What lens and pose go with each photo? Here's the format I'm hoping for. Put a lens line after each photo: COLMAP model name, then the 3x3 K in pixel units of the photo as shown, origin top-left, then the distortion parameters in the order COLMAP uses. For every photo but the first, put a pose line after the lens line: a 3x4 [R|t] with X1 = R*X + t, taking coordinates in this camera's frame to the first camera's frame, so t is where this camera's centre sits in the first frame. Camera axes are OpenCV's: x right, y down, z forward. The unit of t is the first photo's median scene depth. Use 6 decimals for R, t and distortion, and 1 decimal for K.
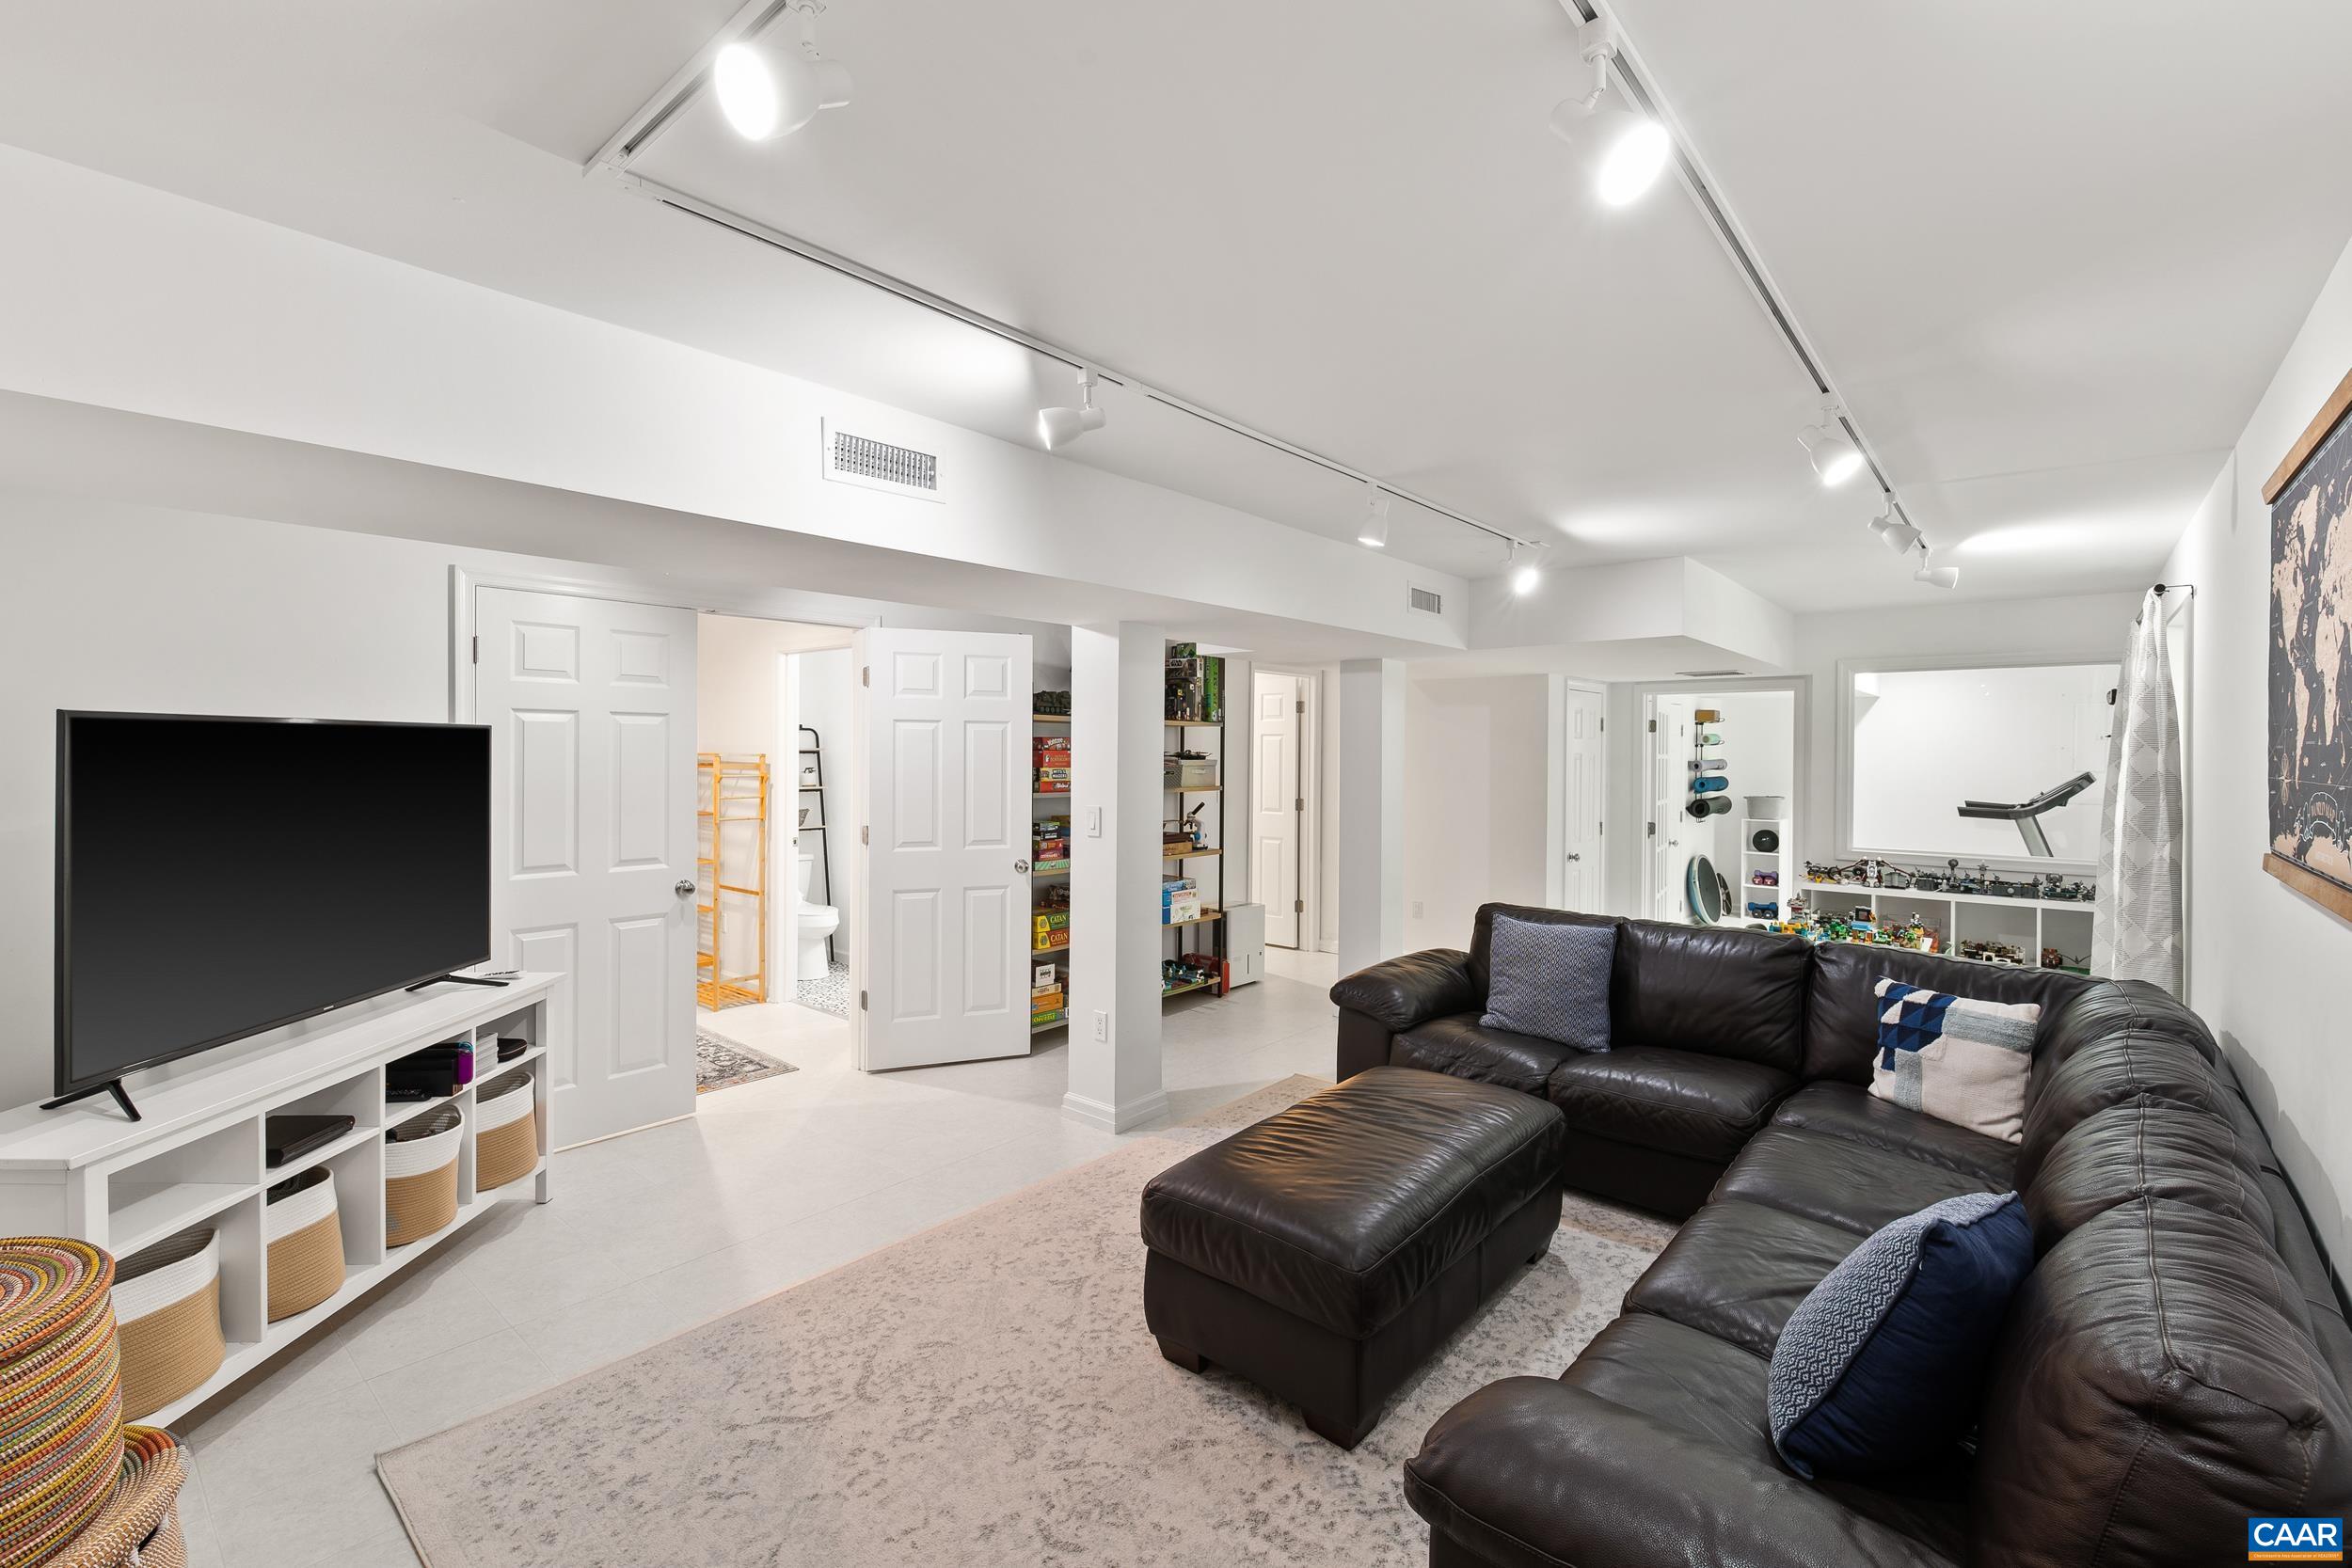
lens RADIAL K [[1012.6, 0, 1182.0], [0, 1012.6, 755.2], [0, 0, 1]] dist [0.003059, -0.000272]
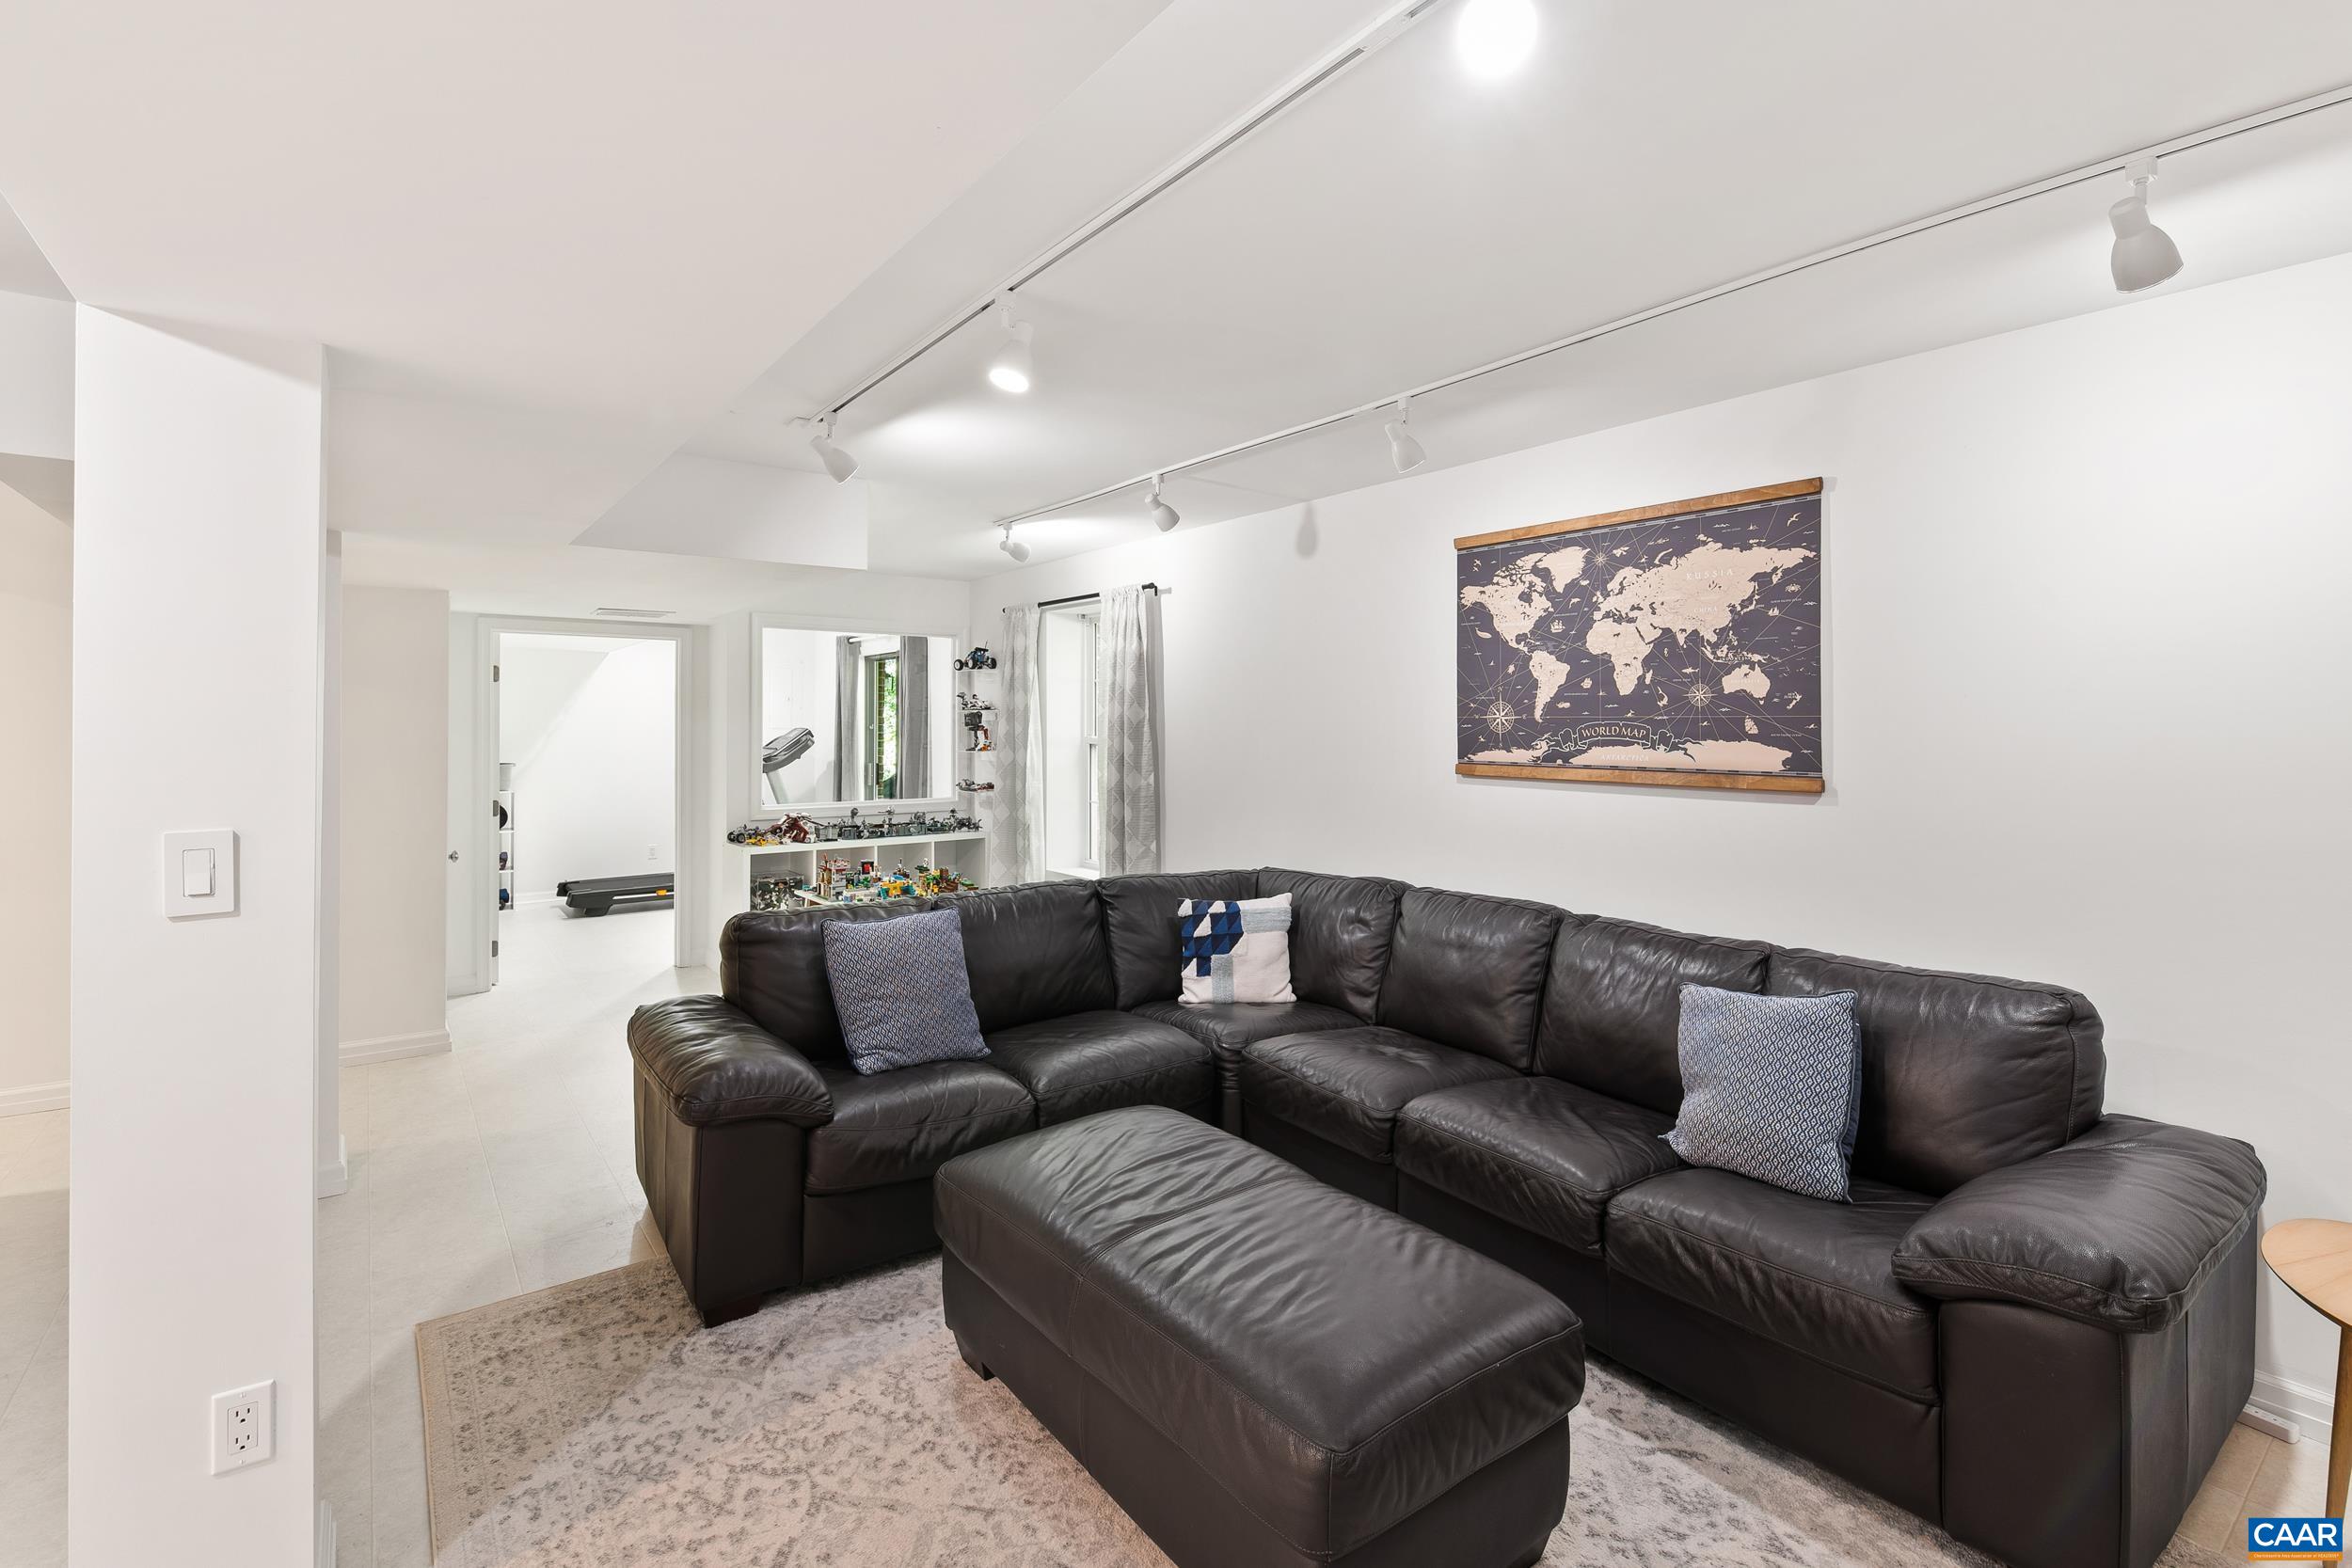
lens RADIAL K [[1066.6, 0, 1177.9], [0, 1066.6, 717.9], [0, 0, 1]] dist [0.001363, -0.000039]
pose [[0.218358, -0.000736, 0.975868, -0.504176], [0.004336, 0.999991, -0.000216, 0.014473], [-0.975859, 0.004279, 0.218359, 0.763698]]
